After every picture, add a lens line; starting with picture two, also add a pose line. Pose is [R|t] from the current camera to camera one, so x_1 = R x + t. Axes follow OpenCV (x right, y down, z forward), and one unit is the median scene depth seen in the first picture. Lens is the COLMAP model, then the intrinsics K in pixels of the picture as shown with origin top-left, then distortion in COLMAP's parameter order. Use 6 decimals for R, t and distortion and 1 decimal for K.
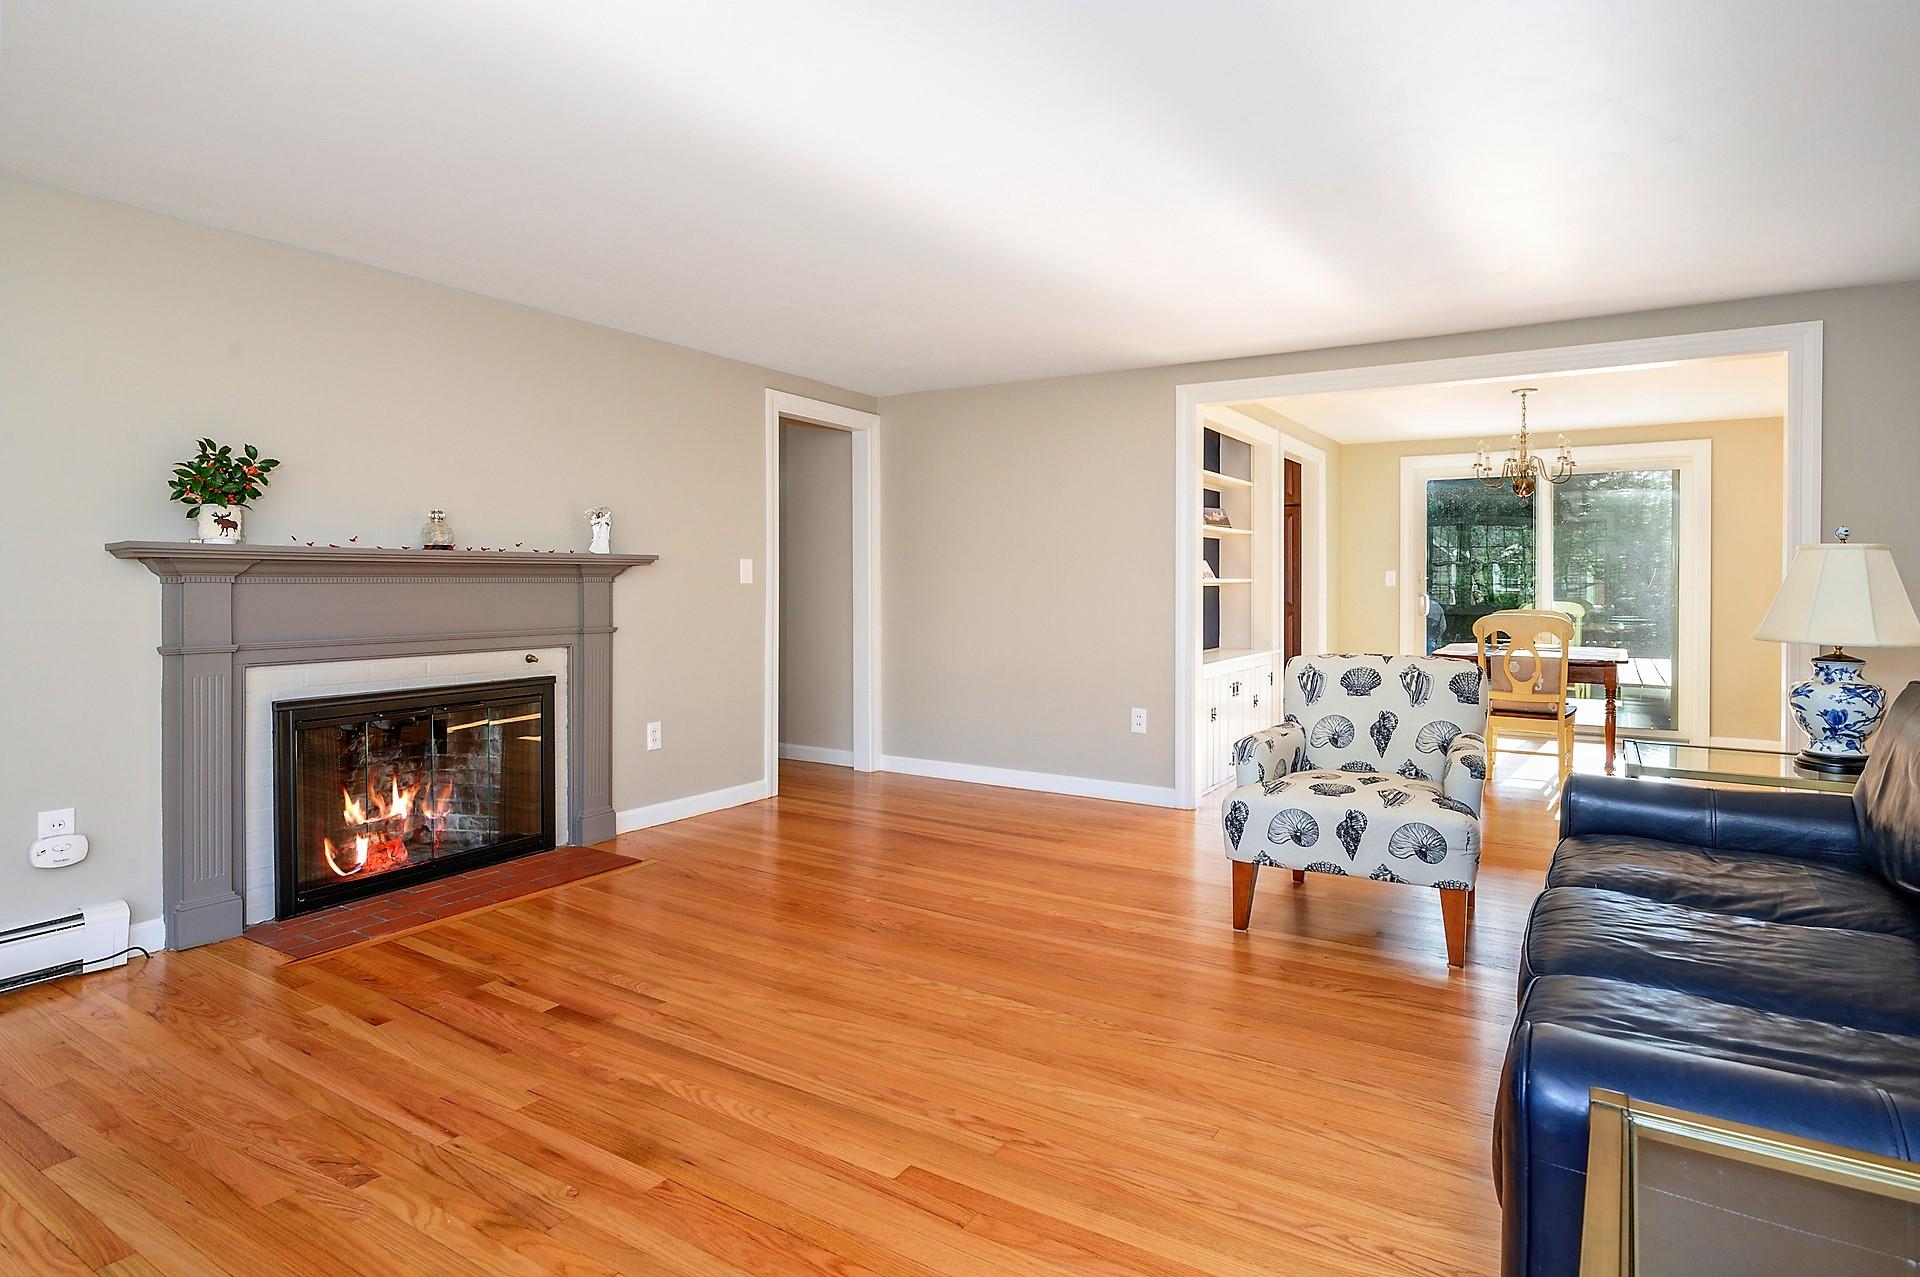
lens RADIAL K [[1021.0, 0, 959.1], [0, 1021.0, 580.1], [0, 0, 1]] dist [-0.014558, -0.000244]
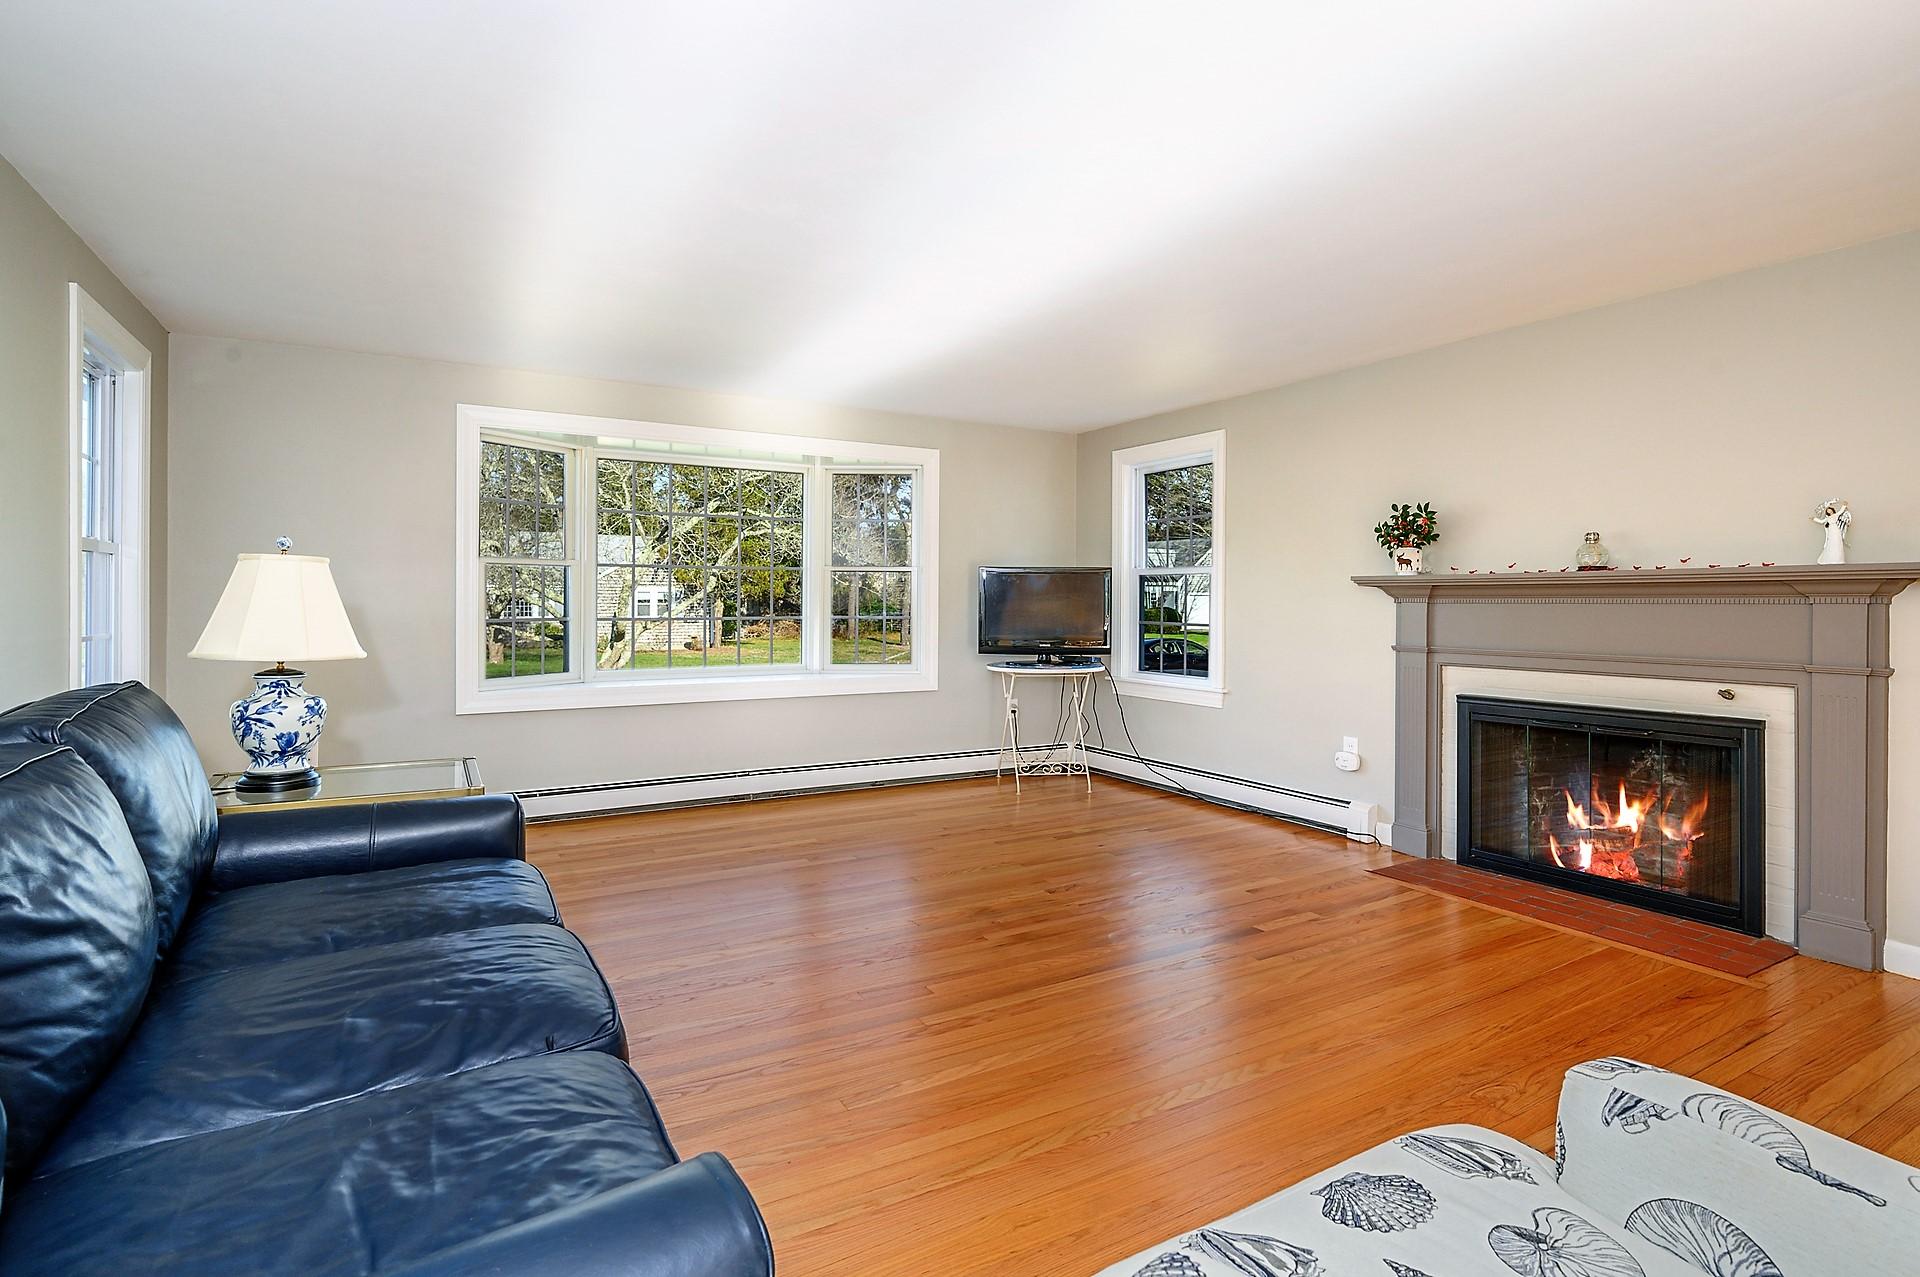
lens RADIAL K [[937.0, 0, 959.2], [0, 937.0, 597.6], [0, 0, 1]] dist [-0.023309, -0.000075]
pose [[-0.460360, -0.004919, -0.887719, 0.660725], [-0.002968, 0.999988, -0.004002, 0.002919], [0.887728, 0.000792, -0.460369, 0.954954]]
